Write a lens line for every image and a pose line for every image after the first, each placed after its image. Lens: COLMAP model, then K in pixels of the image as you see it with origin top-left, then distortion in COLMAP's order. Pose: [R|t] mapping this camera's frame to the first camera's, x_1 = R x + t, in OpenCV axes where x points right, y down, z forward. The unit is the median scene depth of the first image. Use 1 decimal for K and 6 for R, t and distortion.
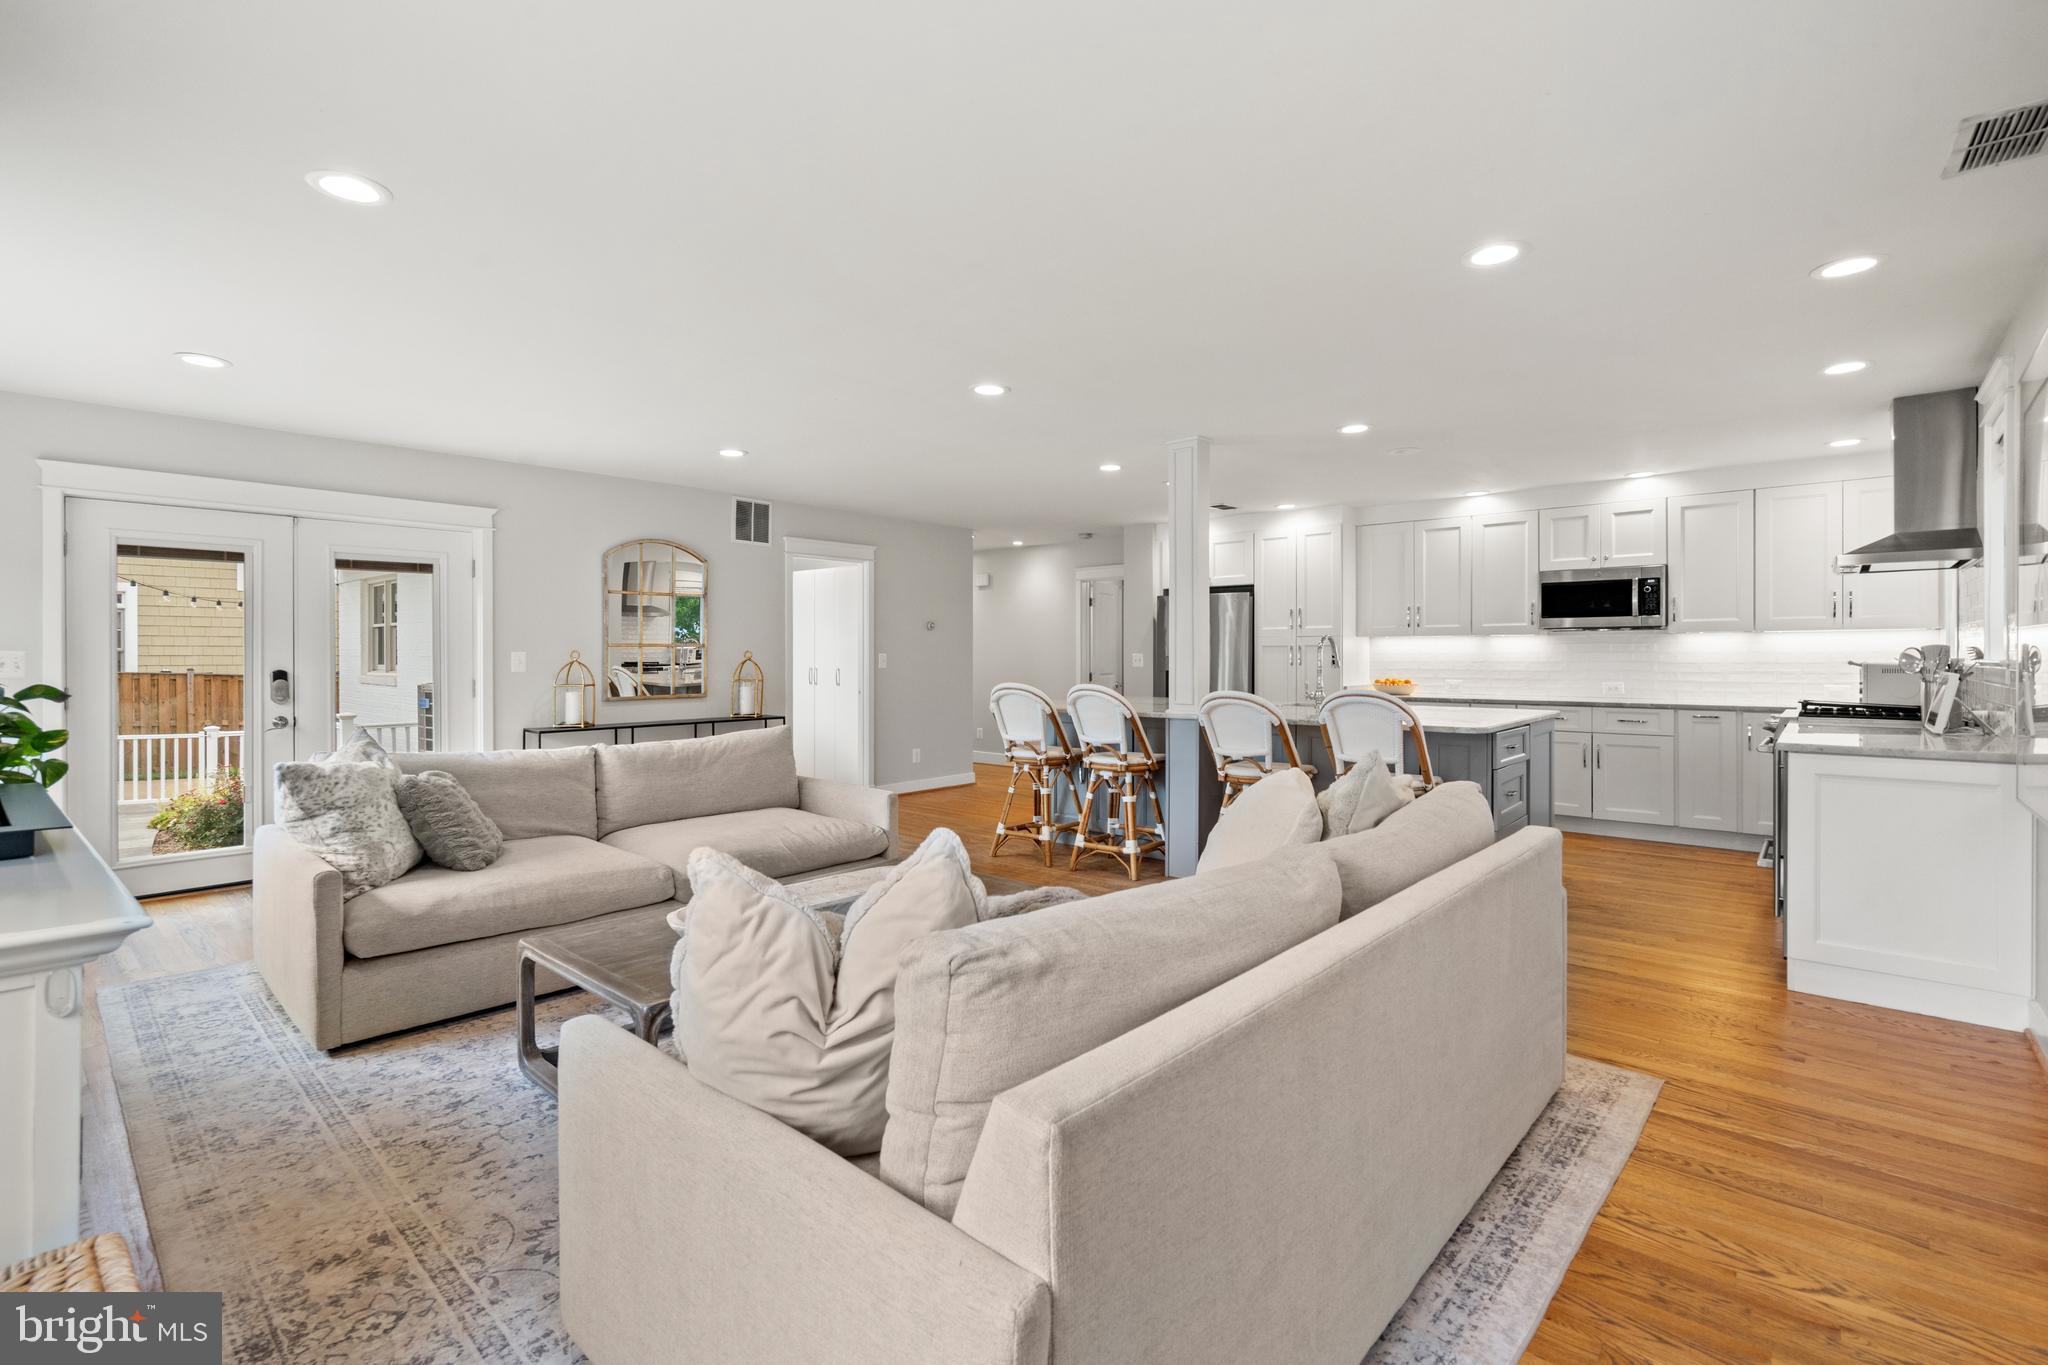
lens RADIAL K [[922.2, 0, 1024.5], [0, 922.2, 662.6], [0, 0, 1]] dist [-0.004717, 0.000511]
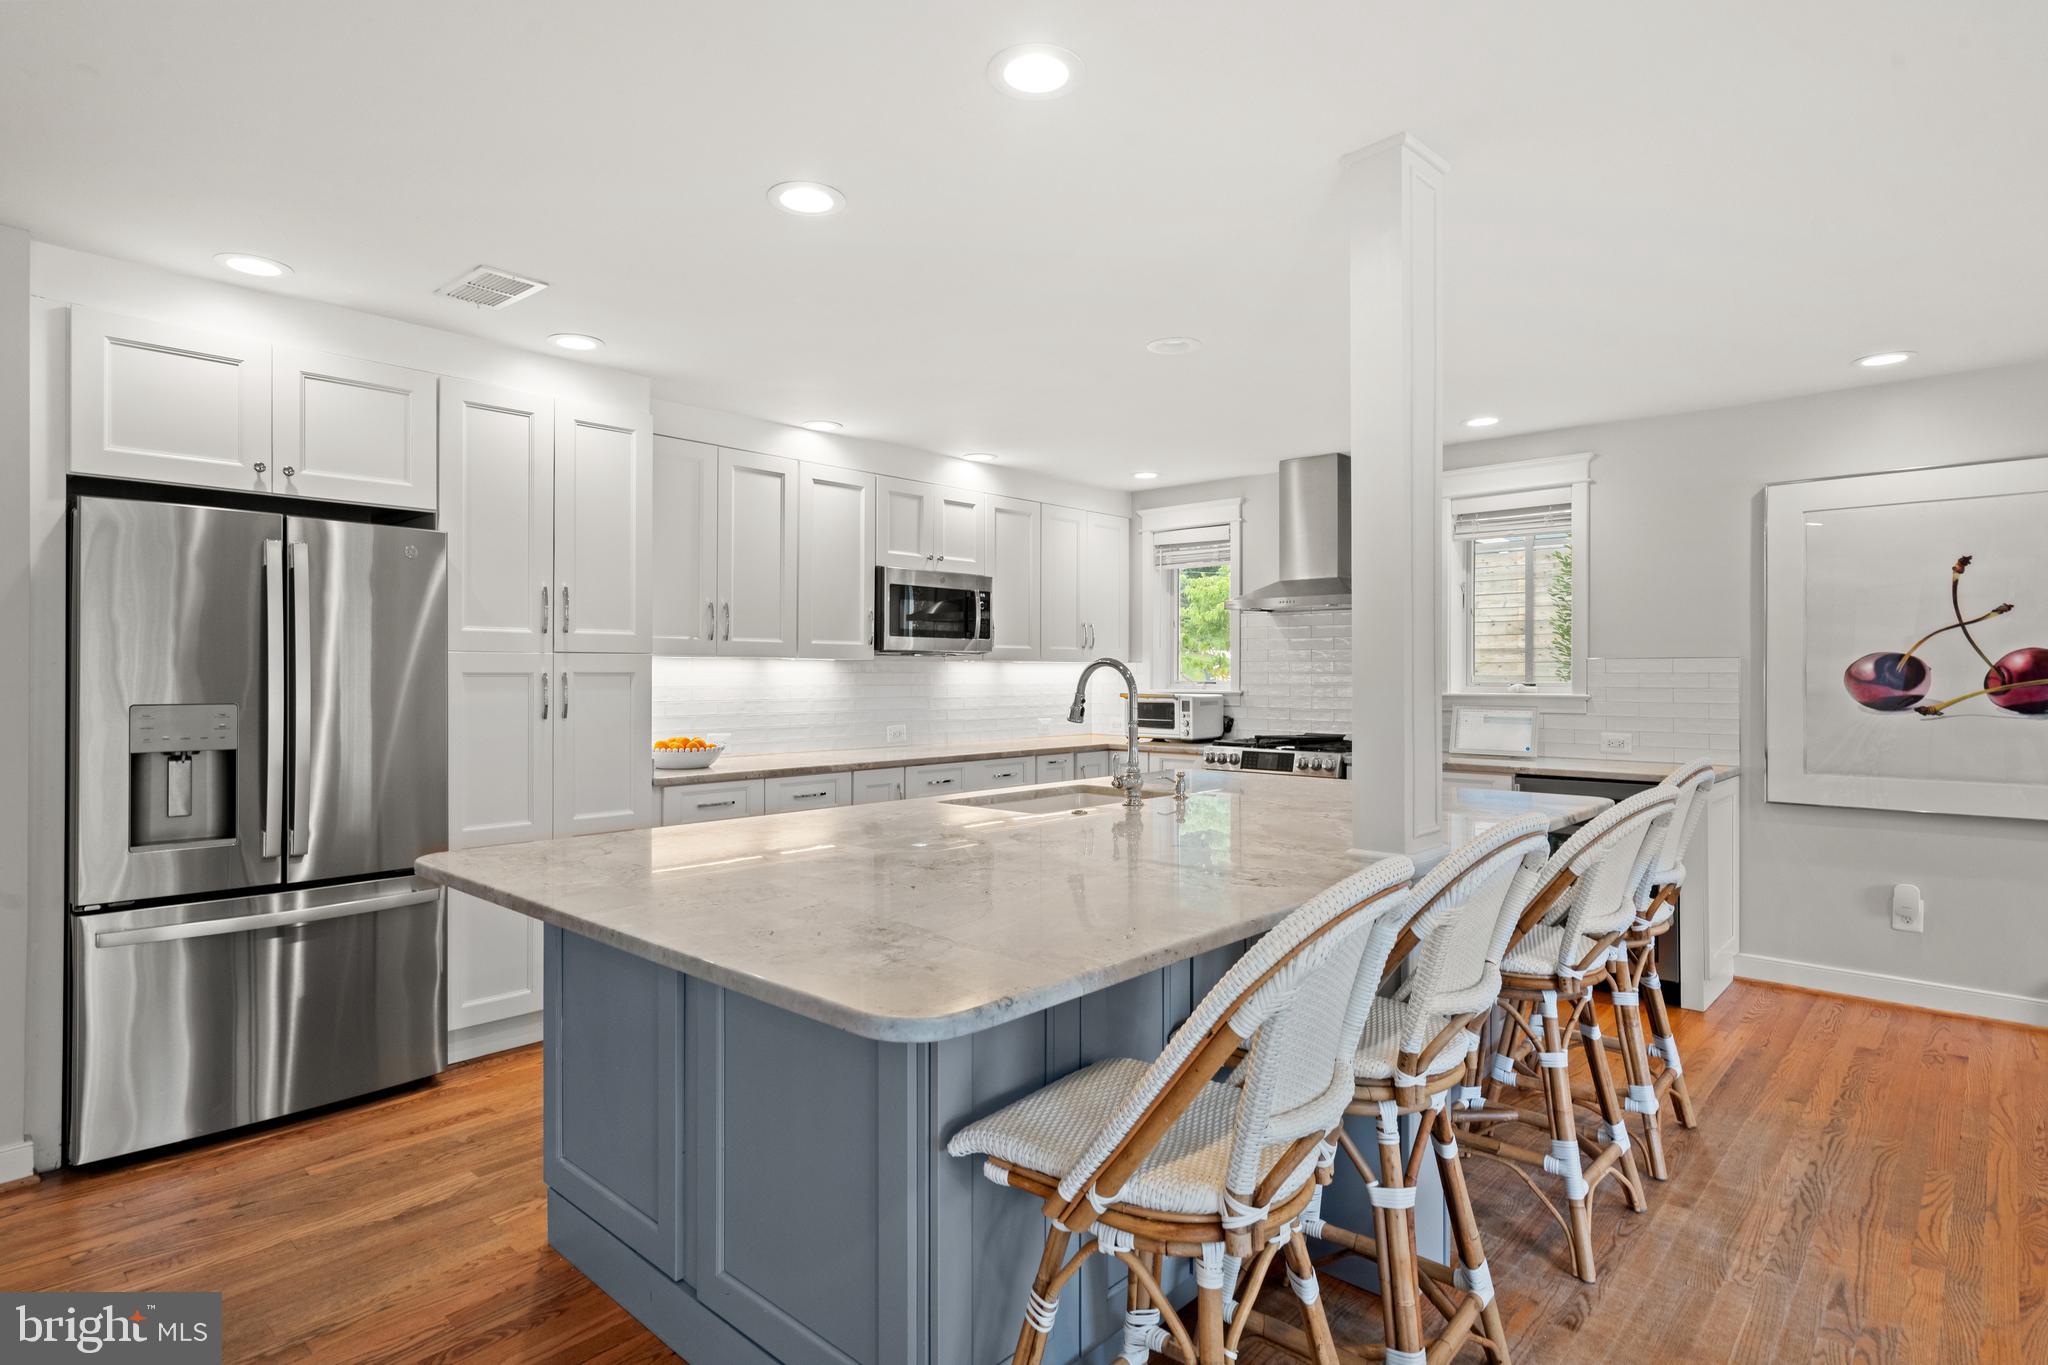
lens RADIAL K [[1065.8, 0, 1002.0], [0, 1065.8, 668.8], [0, 0, 1]] dist [-0.008566, -0.000460]
pose [[0.044542, 0.007742, 0.998977, -0.231329], [0.006309, 0.999948, -0.008031, -0.017875], [-0.998988, 0.006661, 0.044491, 0.944476]]
